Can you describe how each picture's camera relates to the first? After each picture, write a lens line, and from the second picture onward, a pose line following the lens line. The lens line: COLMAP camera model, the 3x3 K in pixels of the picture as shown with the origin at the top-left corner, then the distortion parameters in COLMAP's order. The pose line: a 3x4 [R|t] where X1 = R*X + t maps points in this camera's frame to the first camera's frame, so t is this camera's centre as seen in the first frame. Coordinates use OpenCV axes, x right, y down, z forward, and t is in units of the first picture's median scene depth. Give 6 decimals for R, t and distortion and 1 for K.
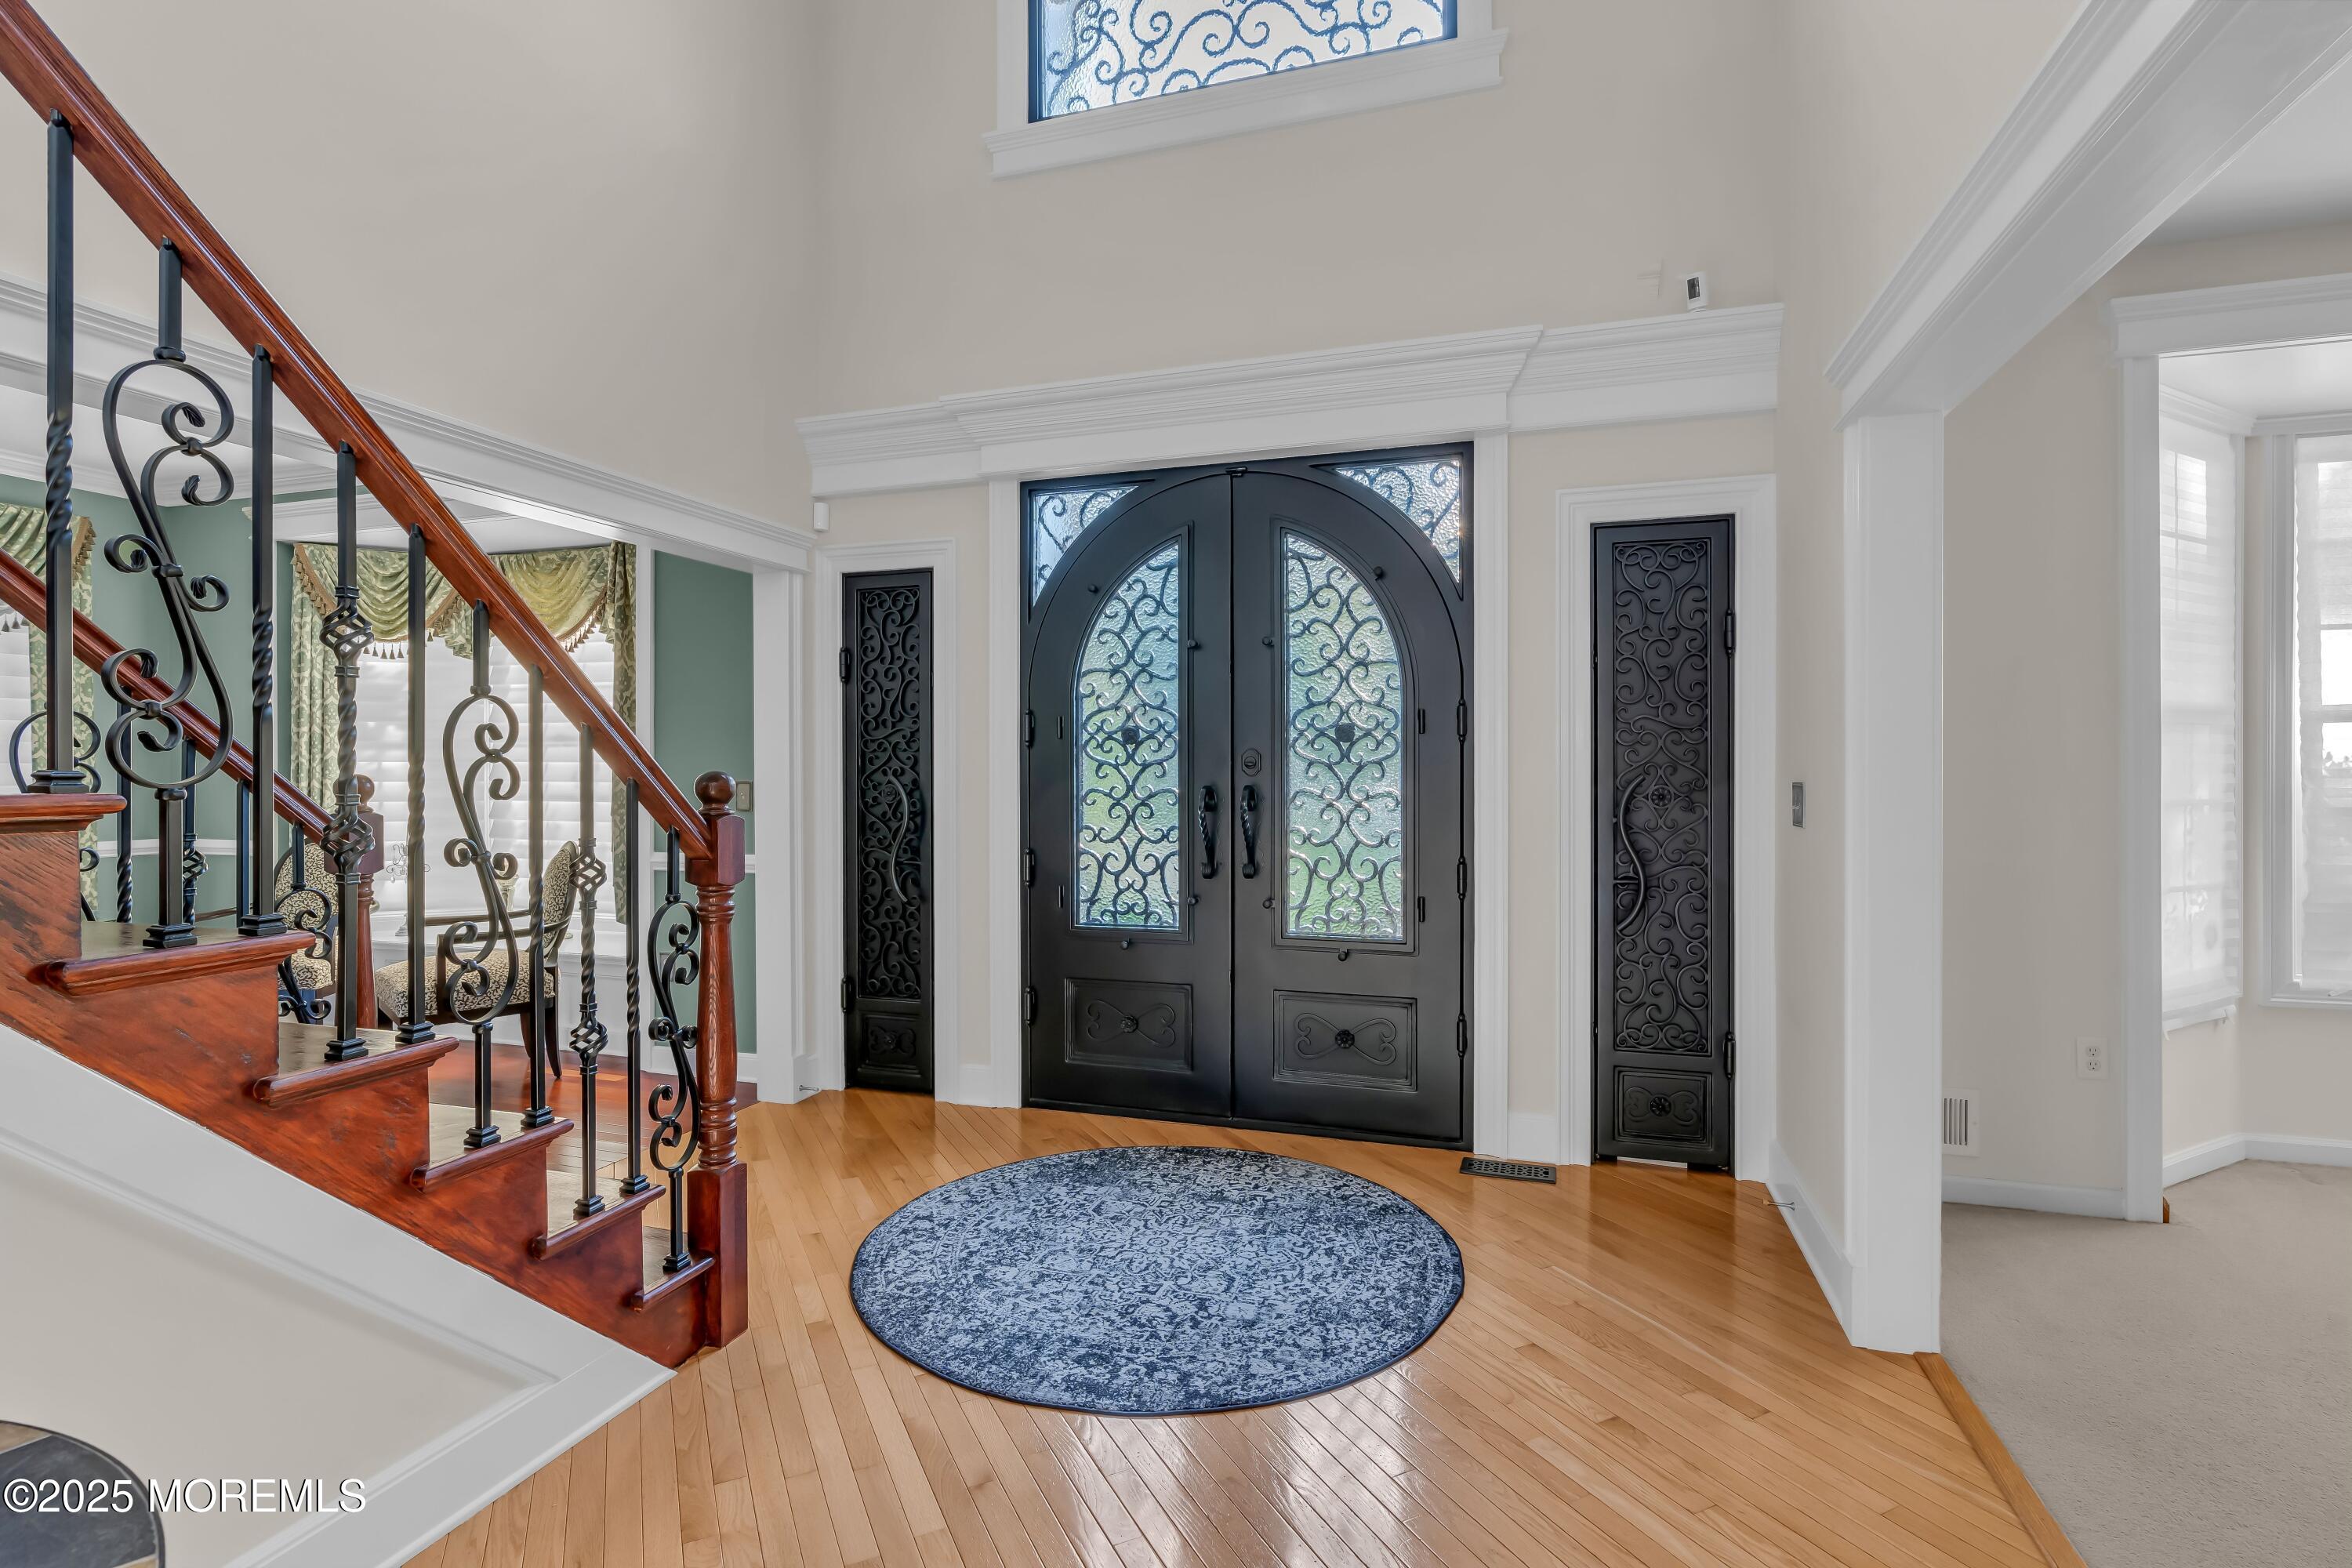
lens RADIAL K [[1123.4, 0, 1179.1], [0, 1123.4, 785.1], [0, 0, 1]] dist [-0.005386, -0.000937]
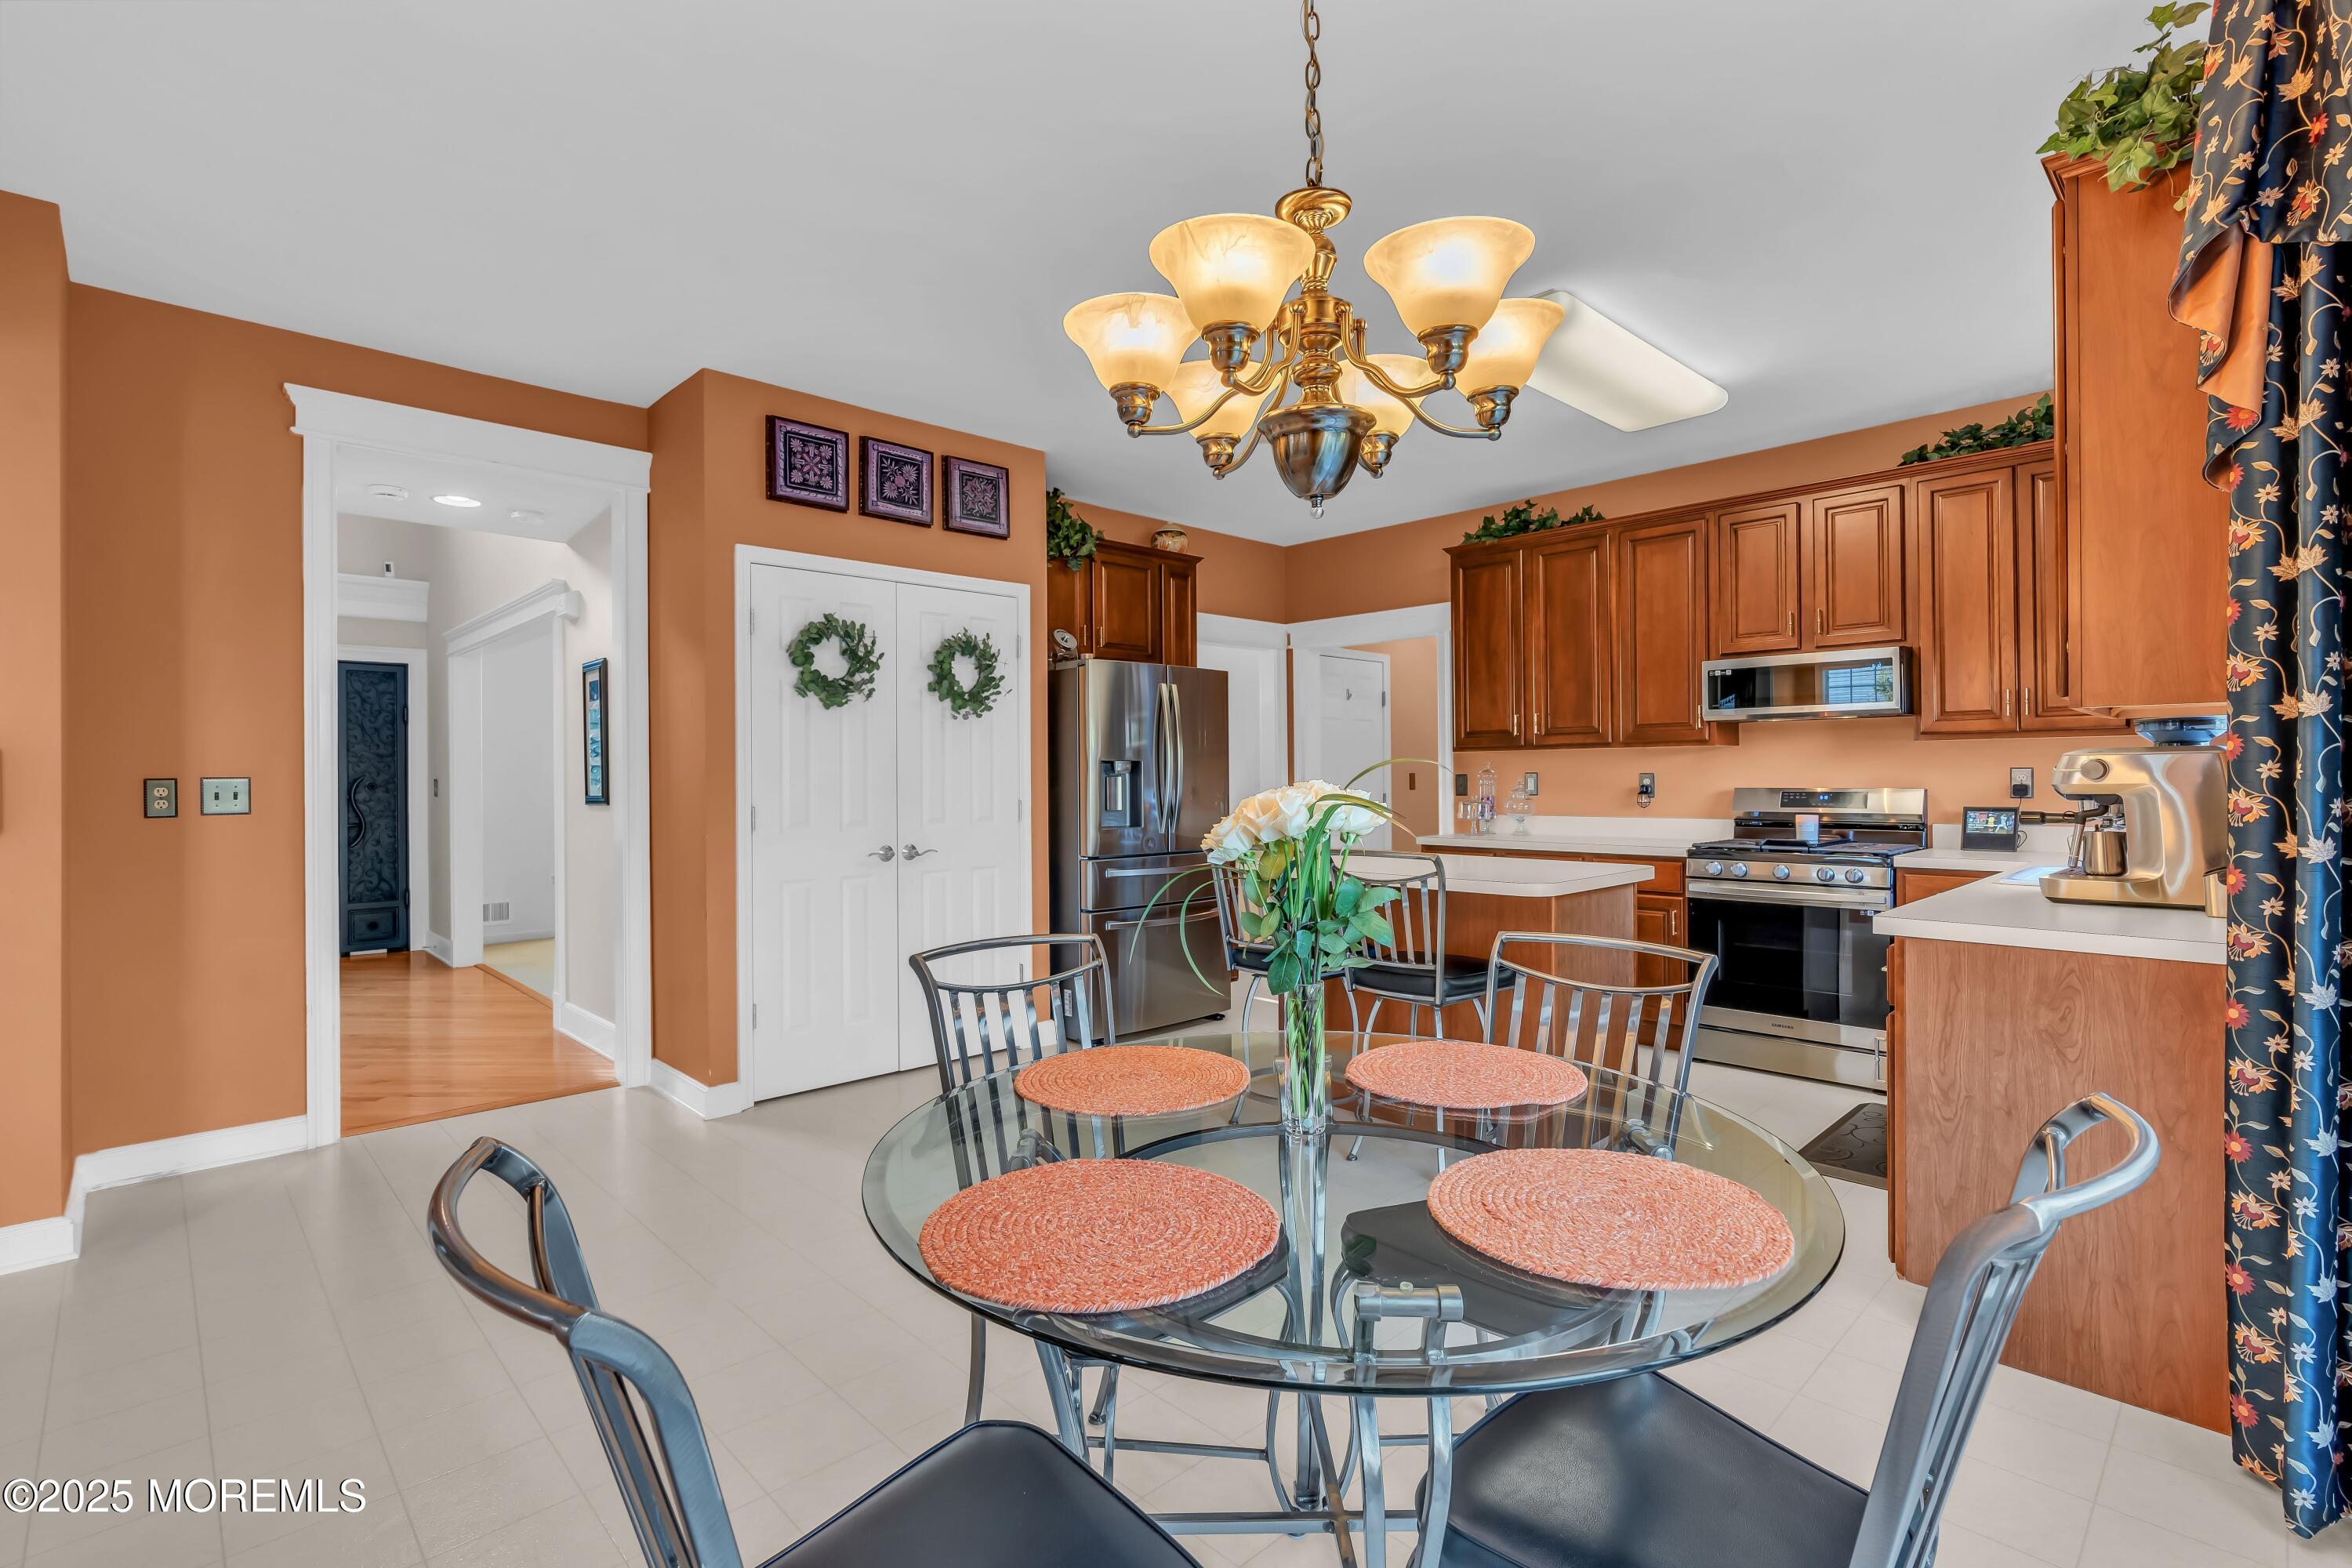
lens RADIAL K [[1065.1, 0, 1180.5], [0, 1065.1, 773.2], [0, 0, 1]] dist [-0.012026, 0.002981]
pose [[0.467059, -0.001433, 0.884225, -0.677375], [0.007592, 0.999968, -0.002389, 0.001479], [-0.884194, 0.007829, 0.467055, -1.396382]]
